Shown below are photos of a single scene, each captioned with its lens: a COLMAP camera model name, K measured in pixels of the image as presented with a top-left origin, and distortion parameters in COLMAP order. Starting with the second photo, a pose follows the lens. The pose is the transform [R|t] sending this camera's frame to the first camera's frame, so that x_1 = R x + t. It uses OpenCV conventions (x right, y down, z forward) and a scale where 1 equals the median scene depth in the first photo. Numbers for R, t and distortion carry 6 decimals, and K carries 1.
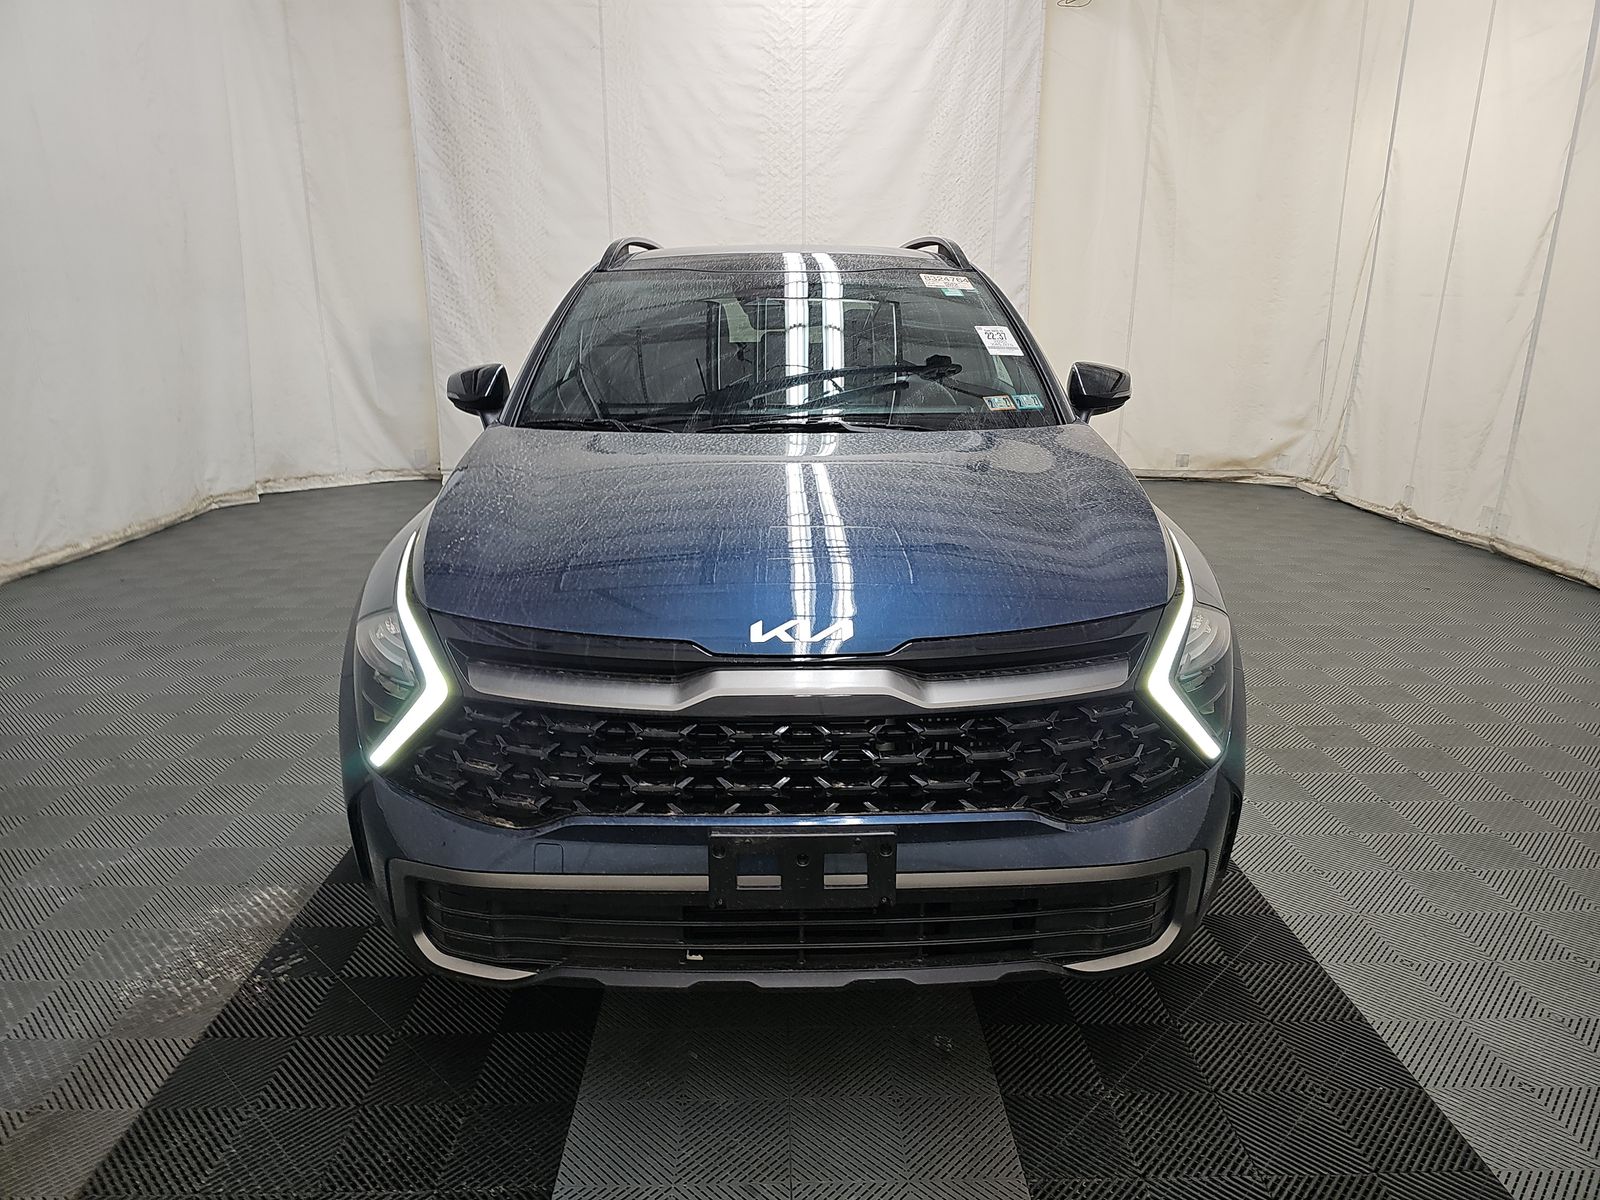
lens RADIAL K [[1065.8, 0, 802.8], [0, 1065.8, 589.6], [0, 0, 1]] dist [0.045071, -0.031437]
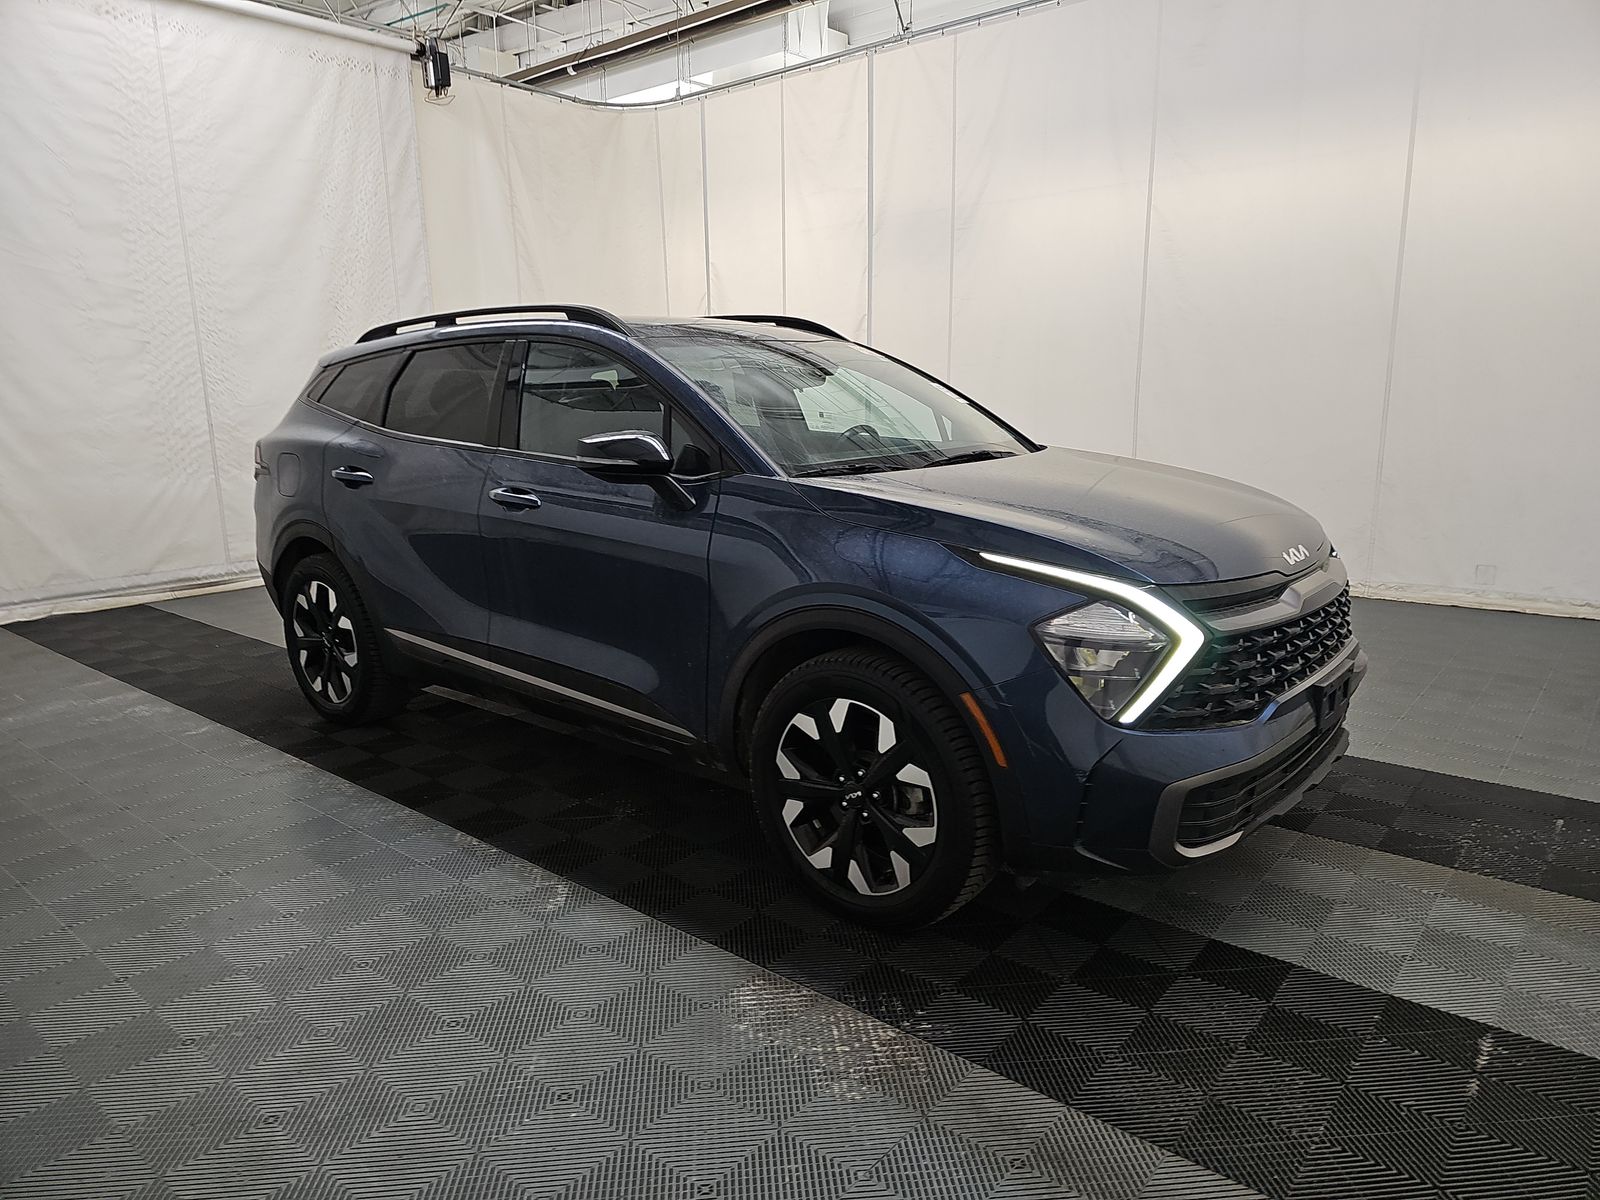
lens RADIAL K [[1065.8, 0, 794.3], [0, 1065.8, 586.5], [0, 0, 1]] dist [0.045071, -0.031437]
pose [[0.657720, -0.153840, 0.737386, -0.366288], [0.211584, 0.977242, 0.015156, -0.021030], [-0.722936, 0.146051, 0.675302, 0.102530]]
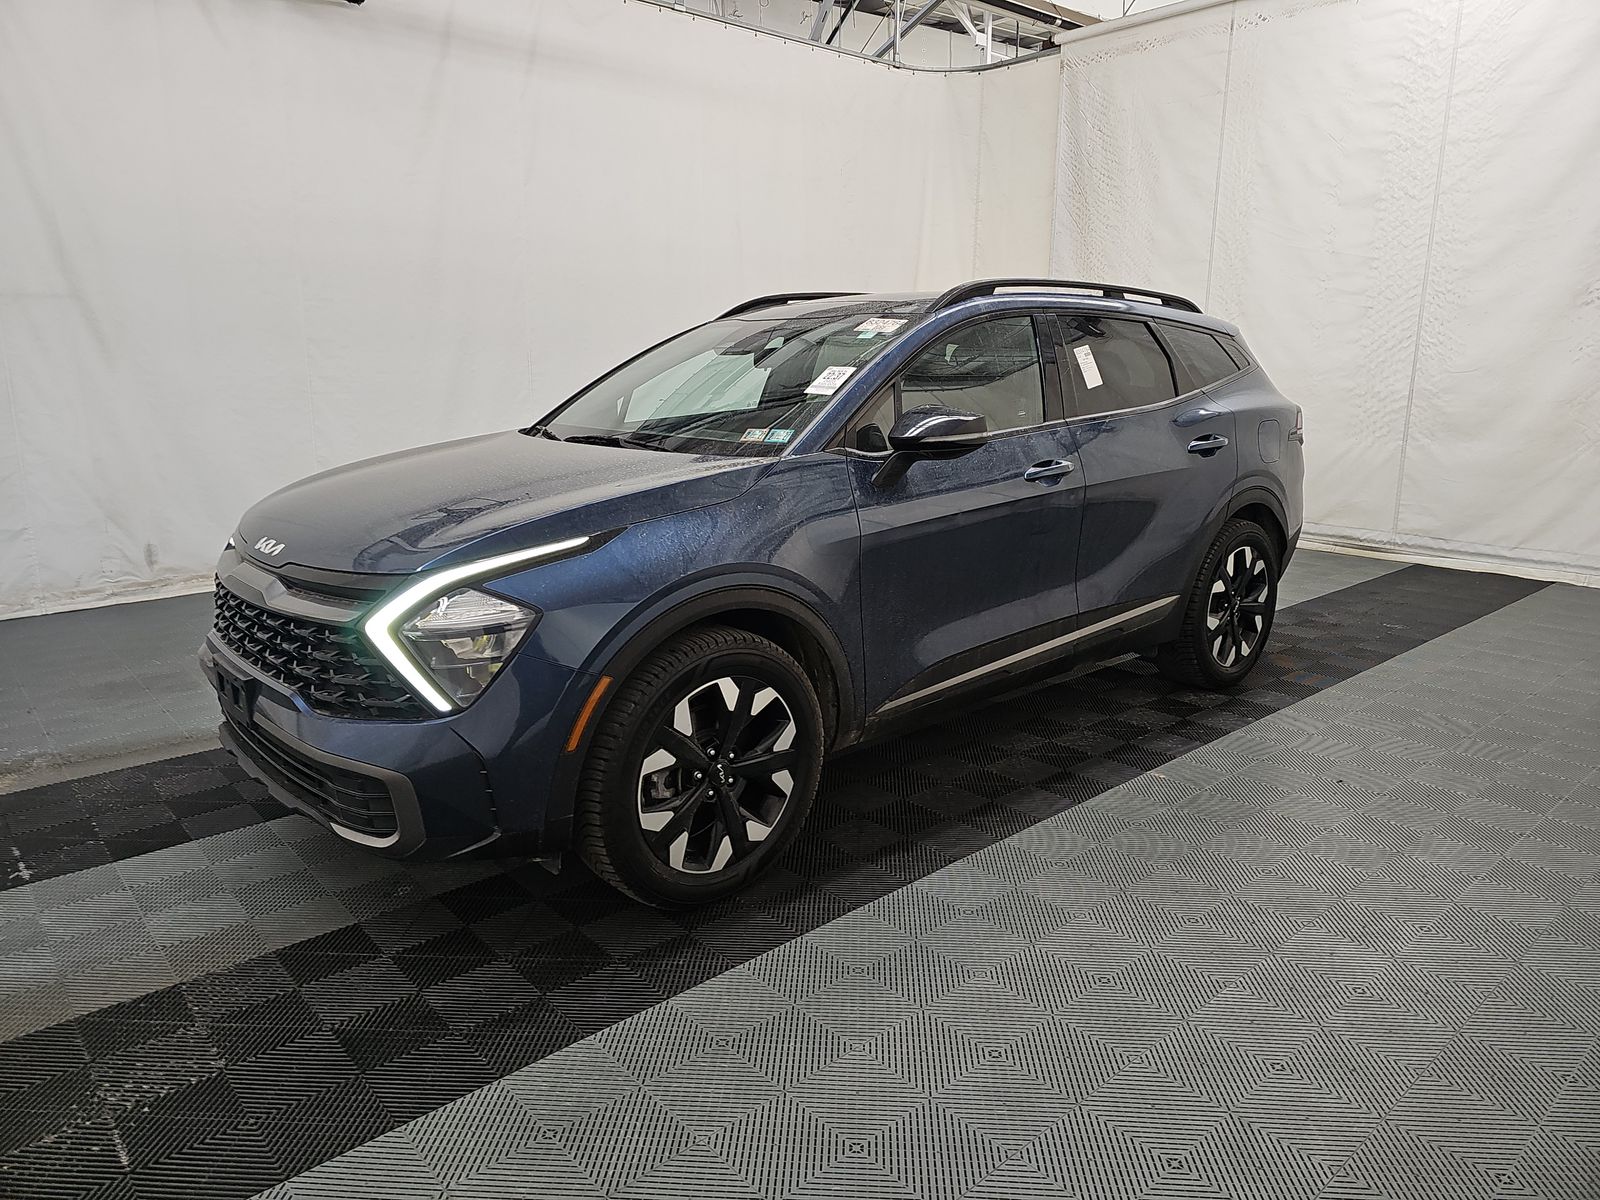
lens RADIAL K [[1065.8, 0, 791.5], [0, 1065.8, 567.4], [0, 0, 1]] dist [0.045071, -0.031437]
pose [[0.645883, 0.150985, -0.748358, 0.356963], [-0.196967, 0.980018, 0.027727, -0.026672], [0.737590, 0.129493, 0.662716, 0.110401]]
